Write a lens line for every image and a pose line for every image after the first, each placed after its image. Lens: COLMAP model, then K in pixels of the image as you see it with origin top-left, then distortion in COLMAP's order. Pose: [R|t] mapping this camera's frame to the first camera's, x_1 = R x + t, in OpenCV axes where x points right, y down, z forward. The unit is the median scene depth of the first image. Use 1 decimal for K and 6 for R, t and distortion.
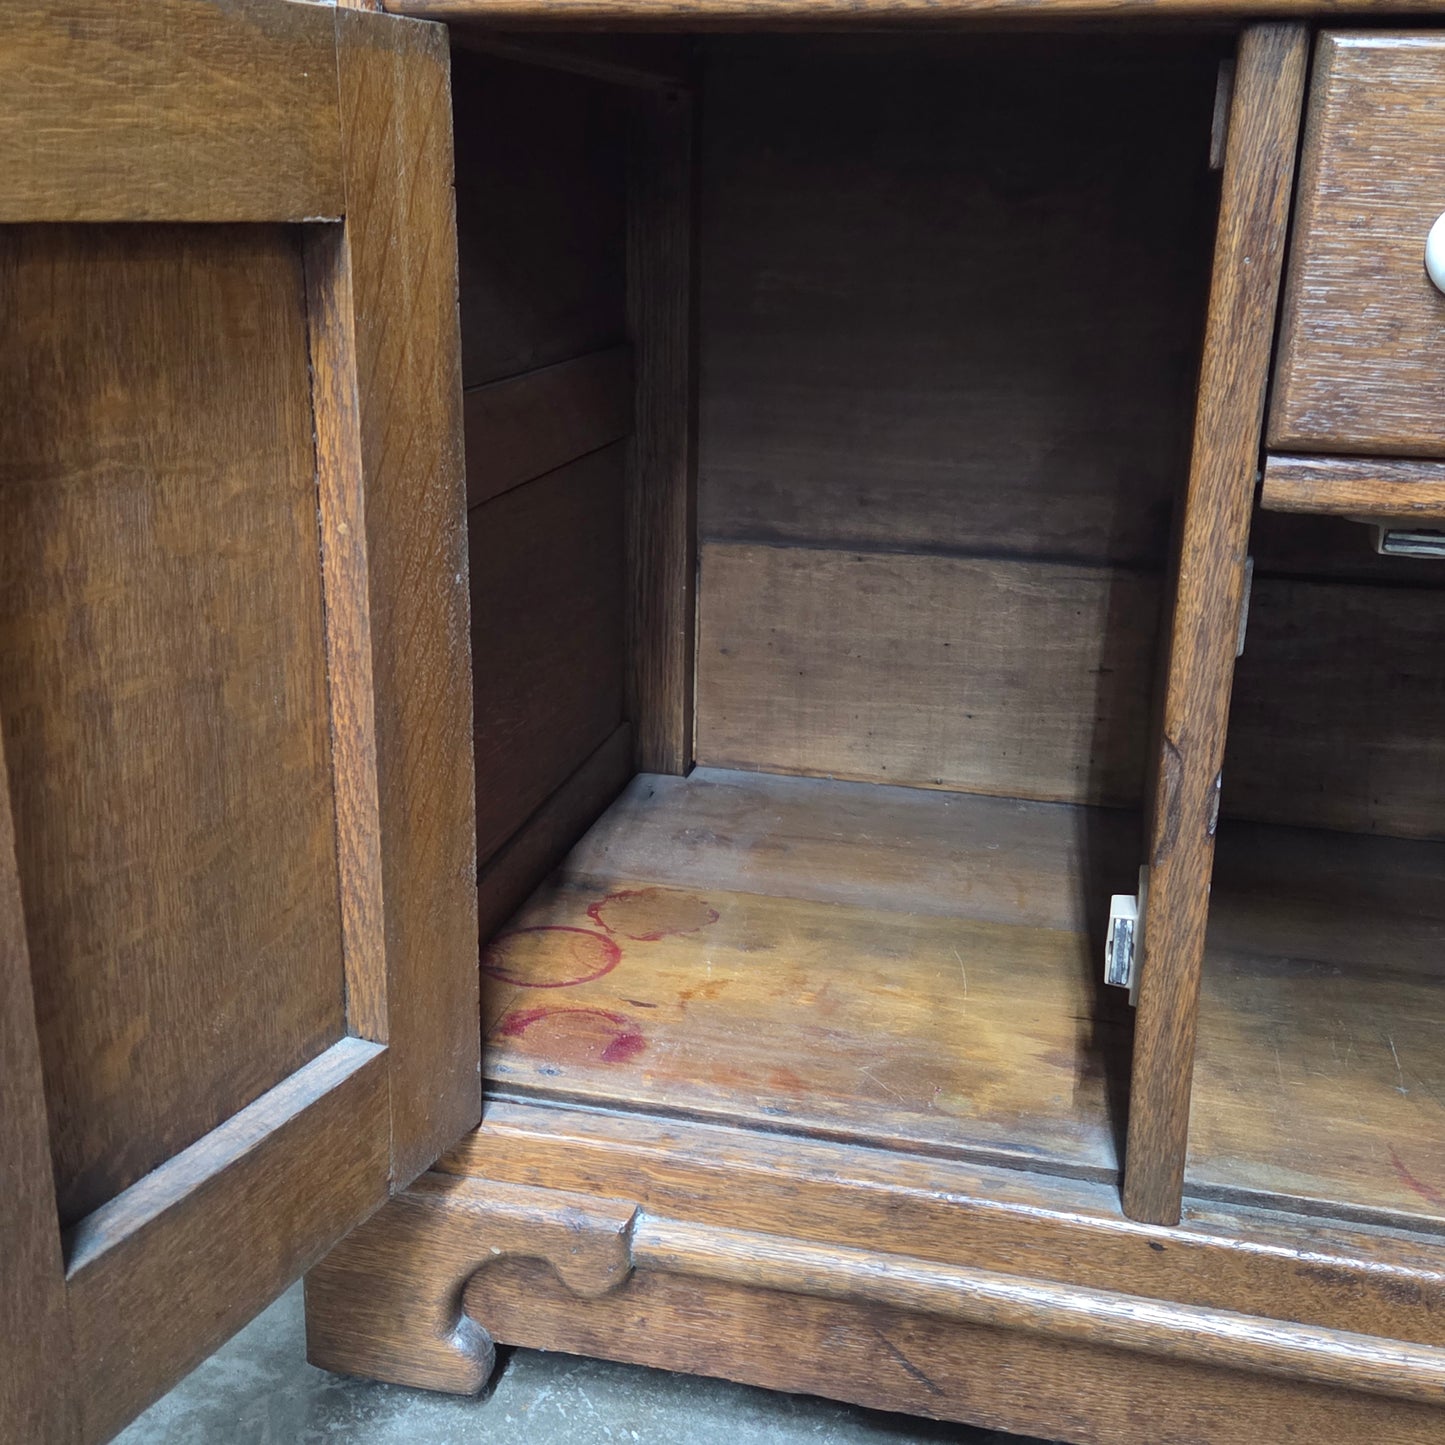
lens RADIAL K [[1664.6, 0, 709.7], [0, 1664.6, 709.0], [0, 0, 1]] dist [0.100507, -0.125360]
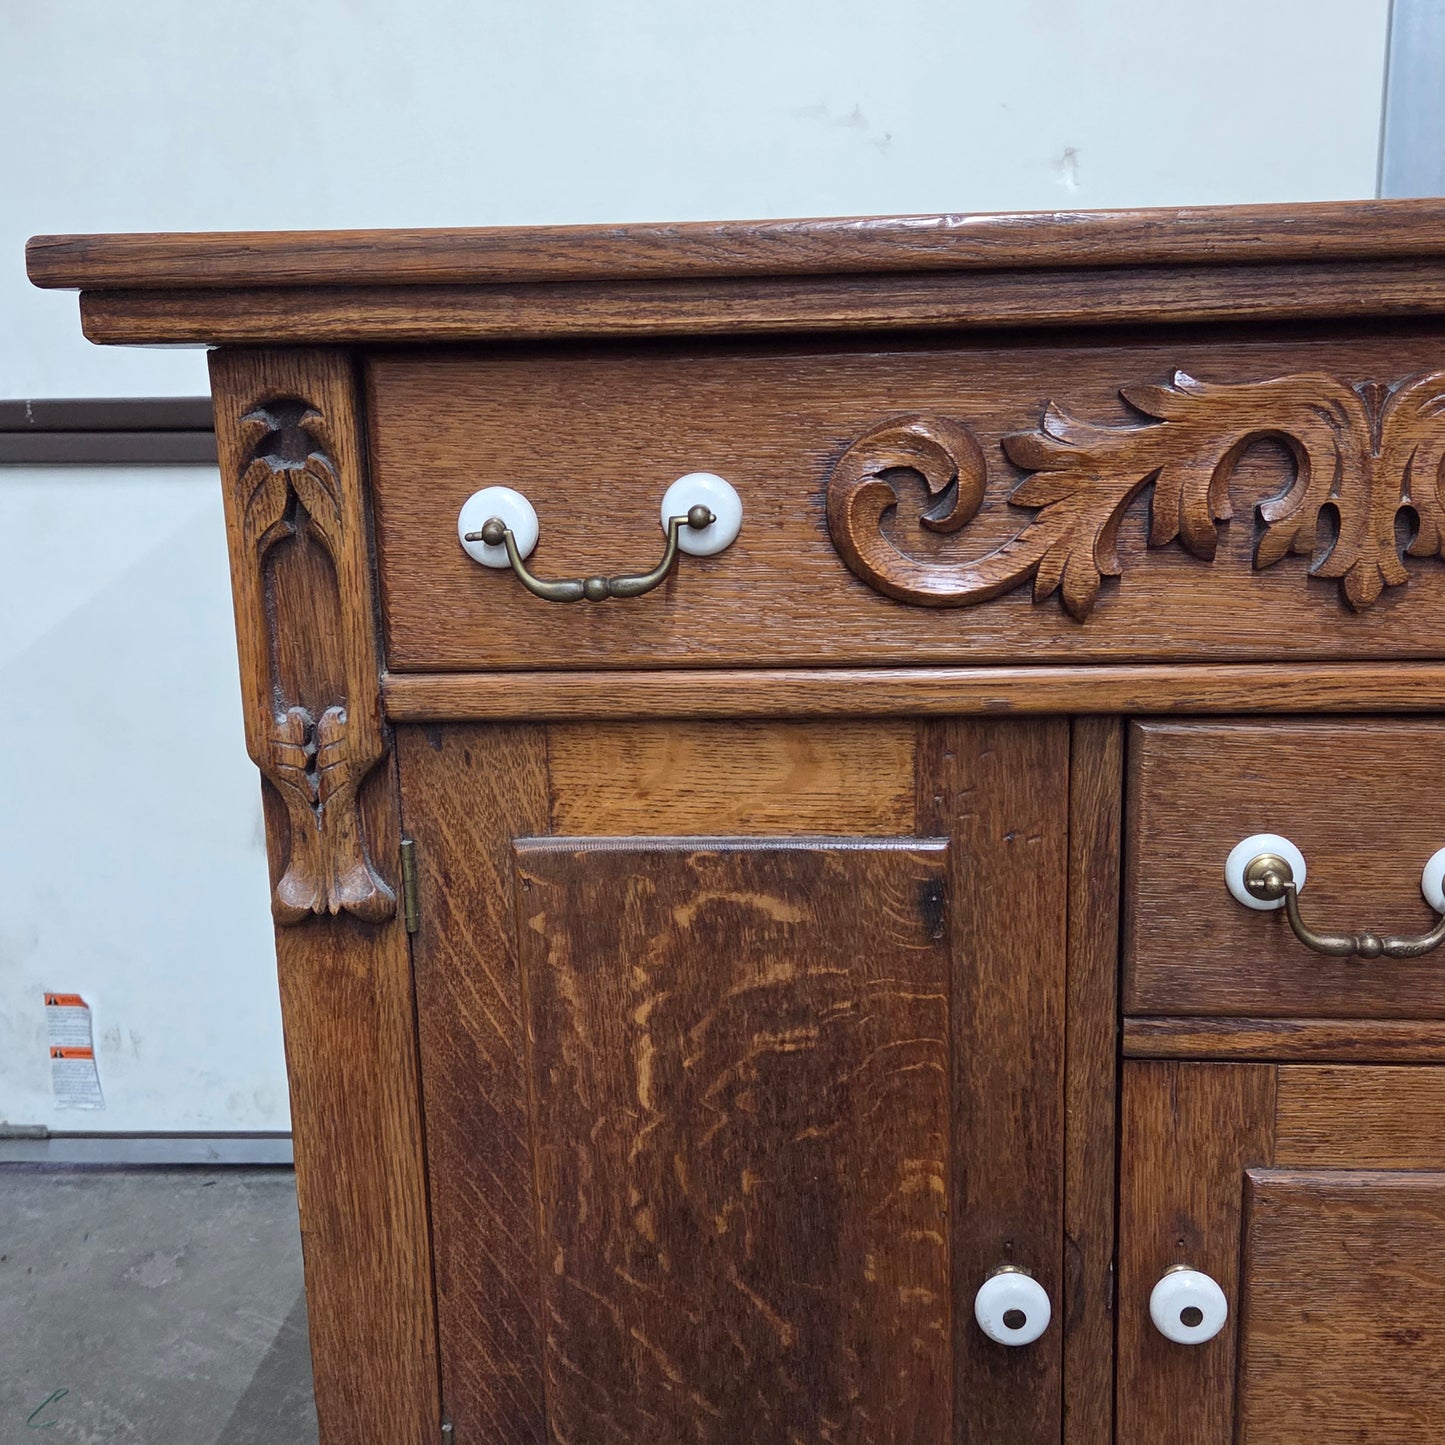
lens RADIAL K [[1671.4, 0, 732.7], [0, 1671.4, 714.6], [0, 0, 1]] dist [0.086876, -0.093057]
pose [[0.983448, -0.081554, 0.161799, -0.129263], [0.093427, 0.993358, -0.067172, -0.281071], [-0.155246, 0.081176, 0.984535, -0.199982]]
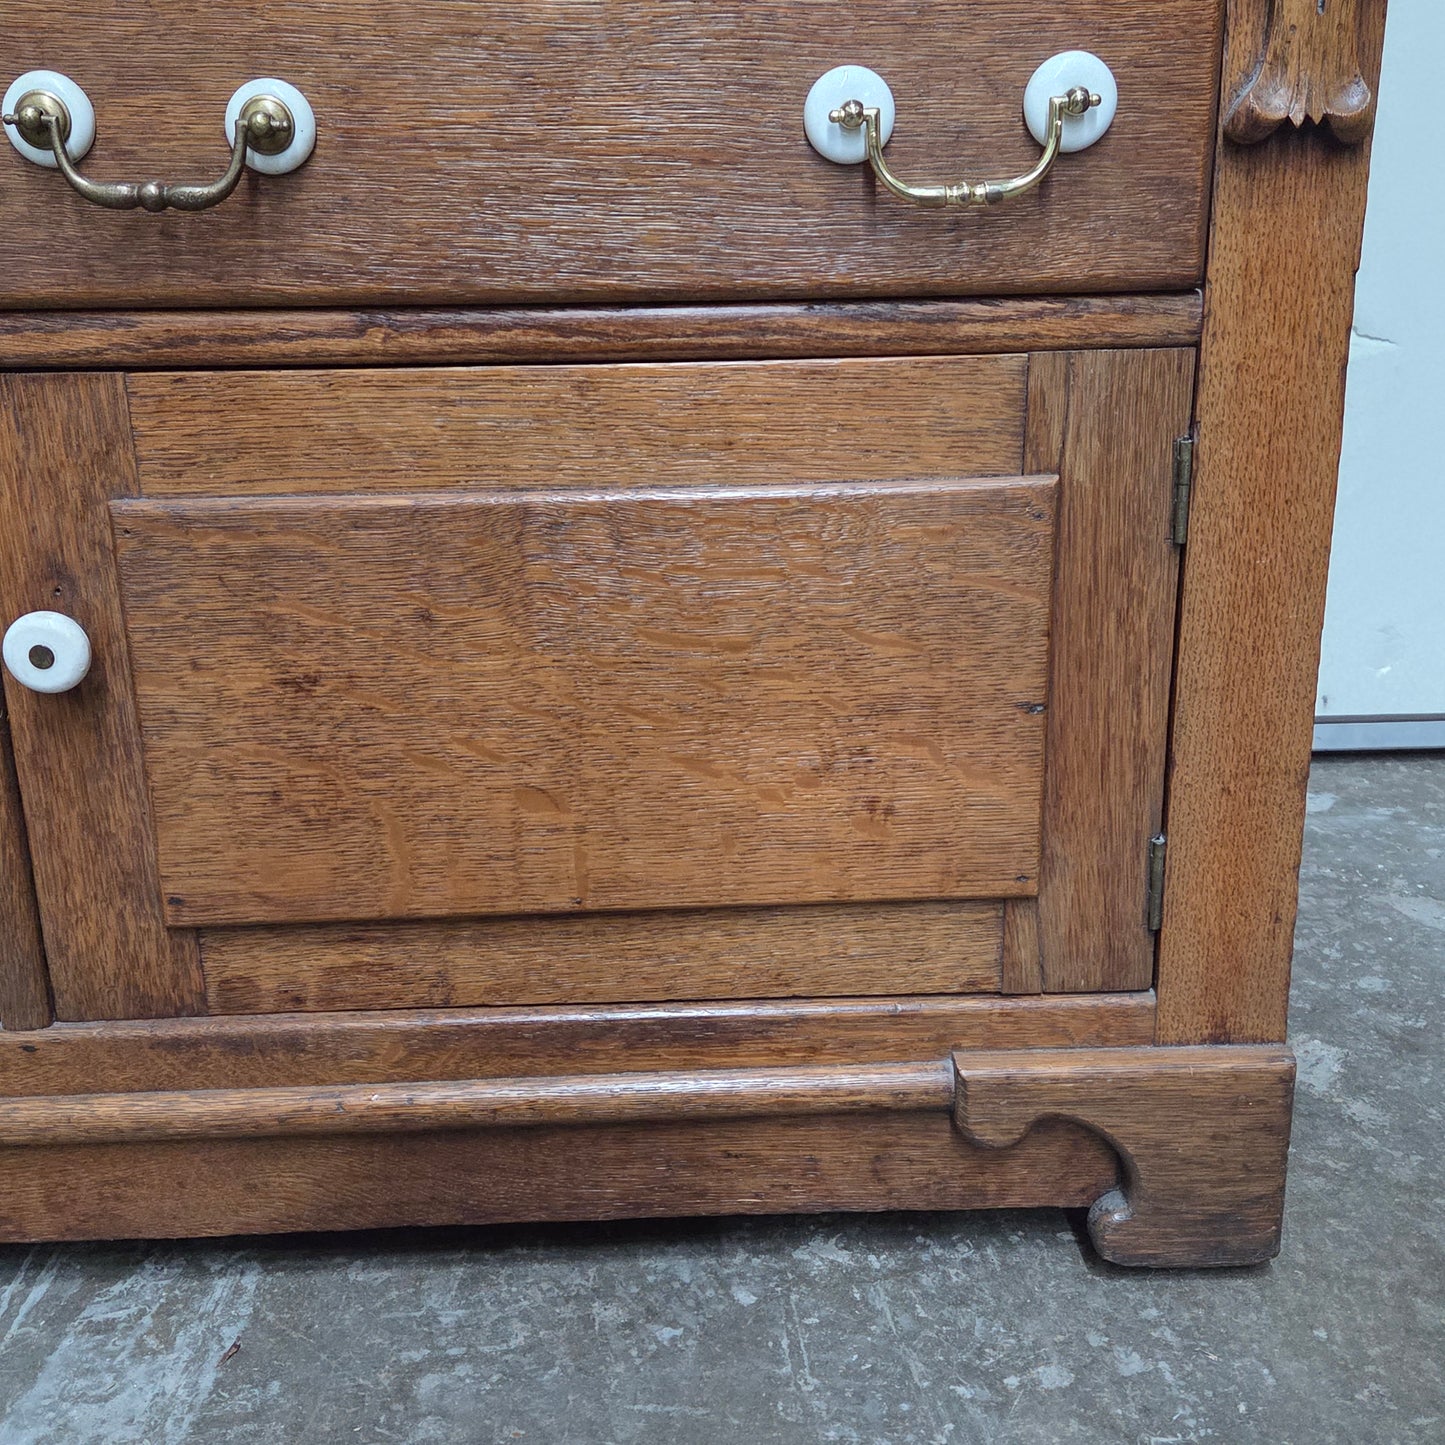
lens RADIAL K [[1679.9, 0, 704.9], [0, 1679.9, 741.4], [0, 0, 1]] dist [0.101389, -0.132418]
pose [[0.964849, -0.121540, 0.233012, 0.459476], [0.113583, 0.992401, 0.047319, 0.115616], [-0.236992, -0.019189, 0.971322, -0.193059]]
